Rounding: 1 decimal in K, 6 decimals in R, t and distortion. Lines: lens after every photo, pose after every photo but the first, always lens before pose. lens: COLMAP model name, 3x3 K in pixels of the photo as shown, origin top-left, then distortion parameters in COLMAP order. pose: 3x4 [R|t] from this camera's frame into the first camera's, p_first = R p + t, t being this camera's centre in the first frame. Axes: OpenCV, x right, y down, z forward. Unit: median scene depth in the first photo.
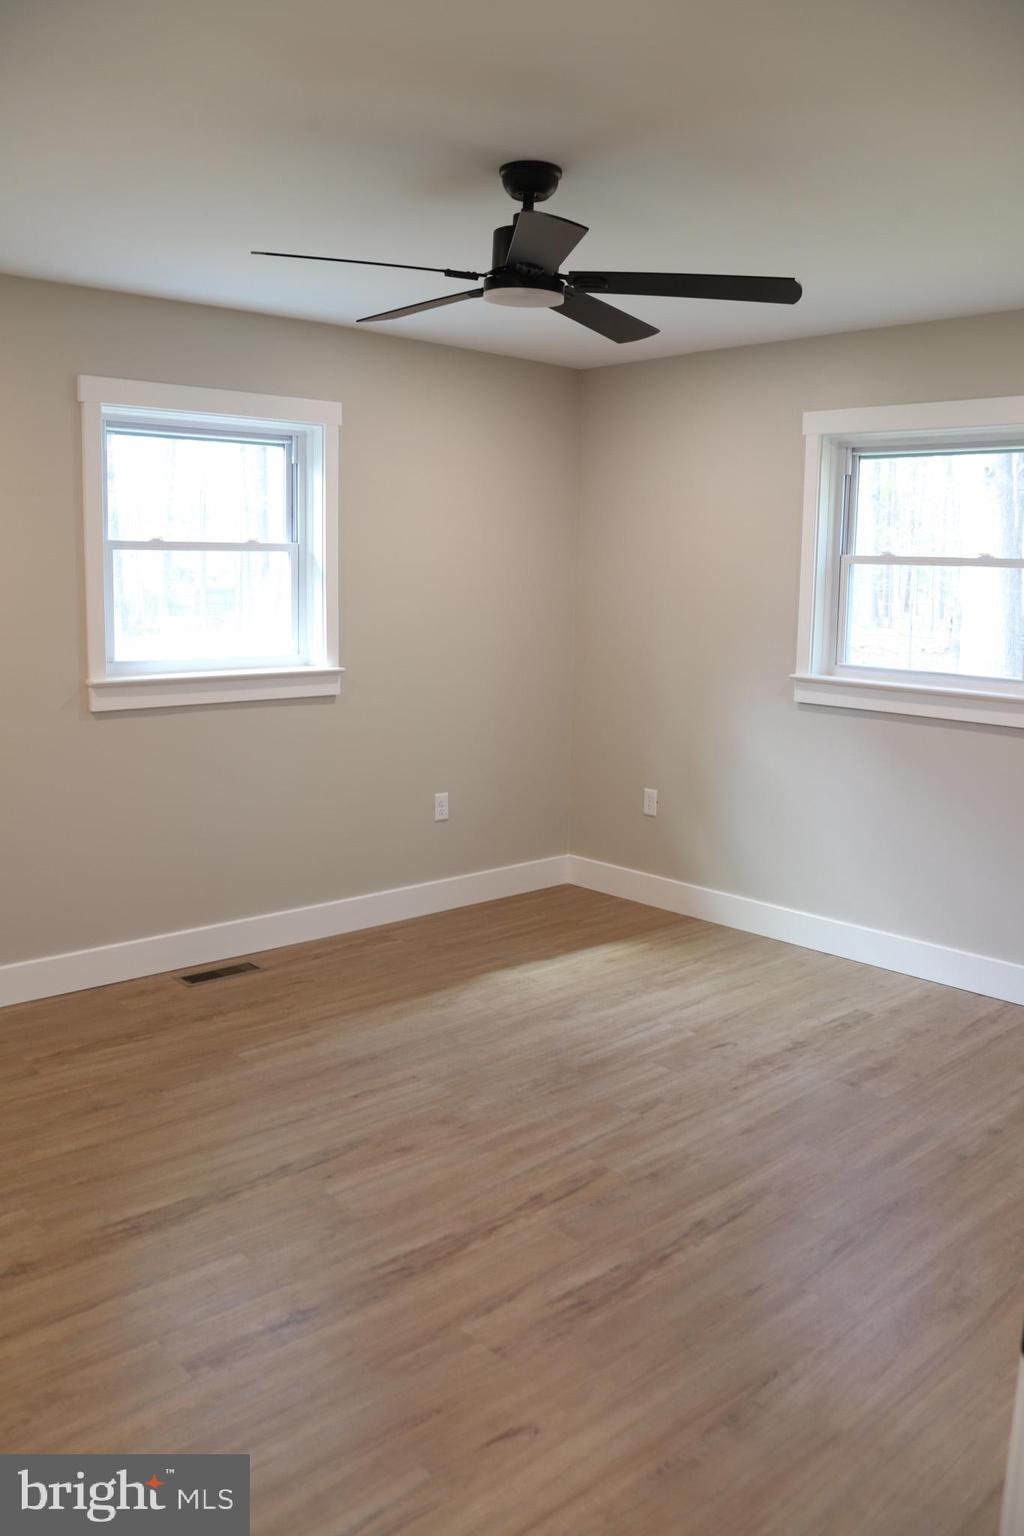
lens RADIAL K [[1224.4, 0, 512.0], [0, 1224.4, 768.0], [0, 0, 1]] dist [-0.155663, 0.112128]
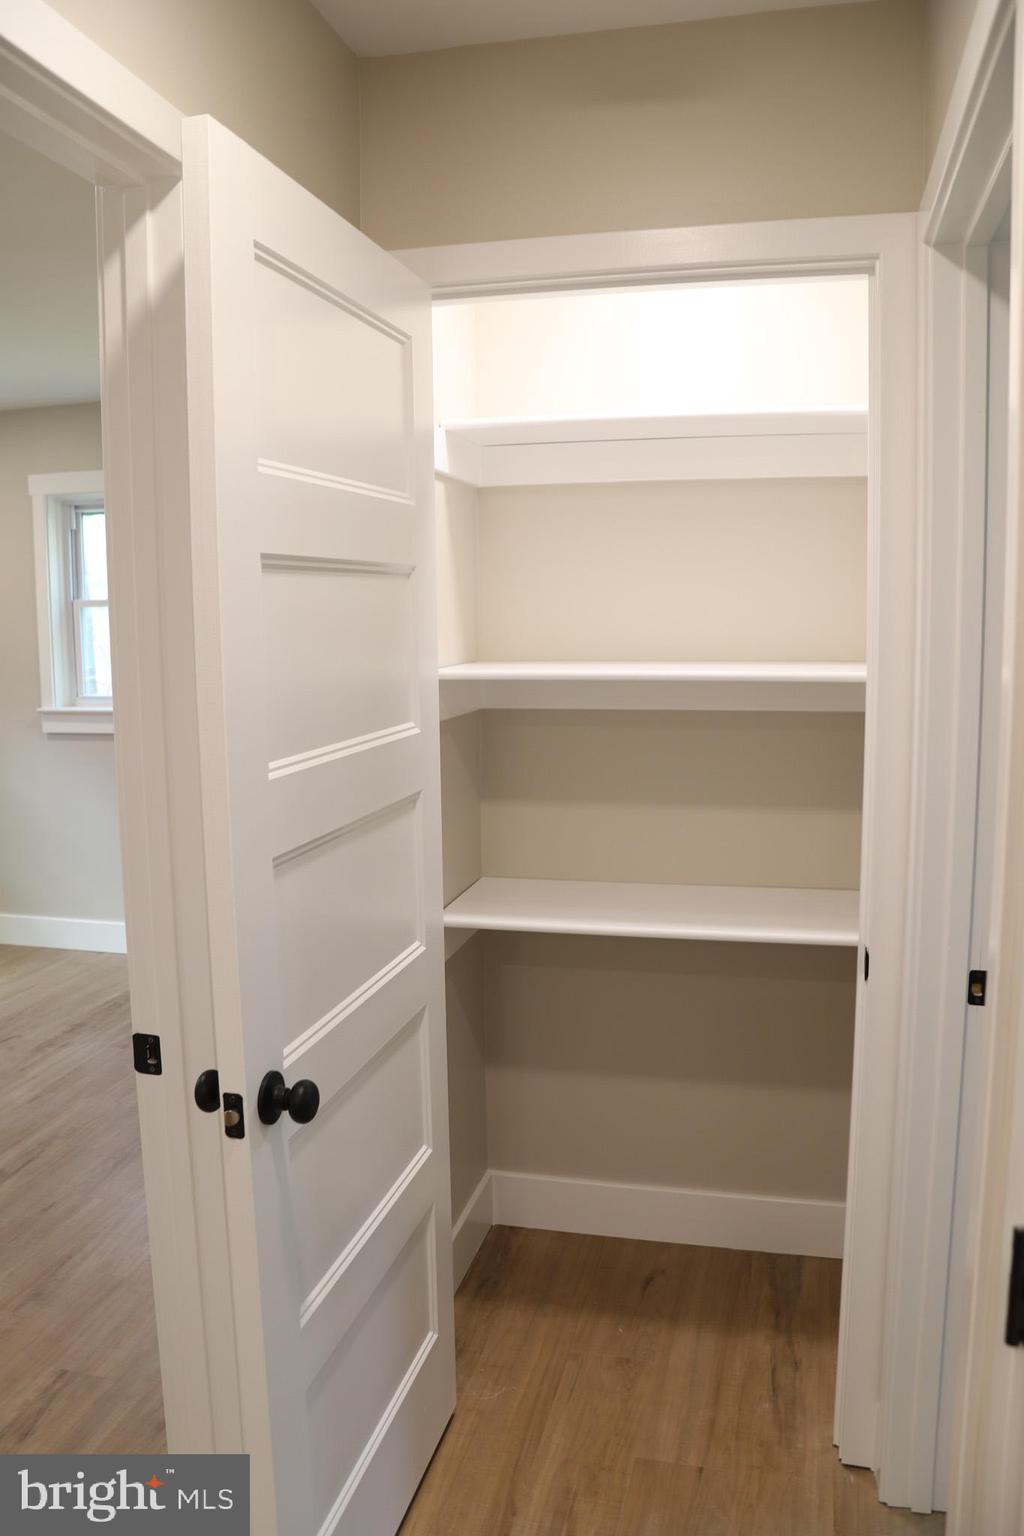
lens RADIAL K [[1224.4, 0, 512.0], [0, 1224.4, 768.0], [0, 0, 1]] dist [-0.155663, 0.112128]
pose [[0.837757, -0.097430, 0.537280, -0.002613], [0.113621, 0.993520, 0.003001, 0.029657], [-0.534091, 0.058532, 0.843399, -0.201933]]
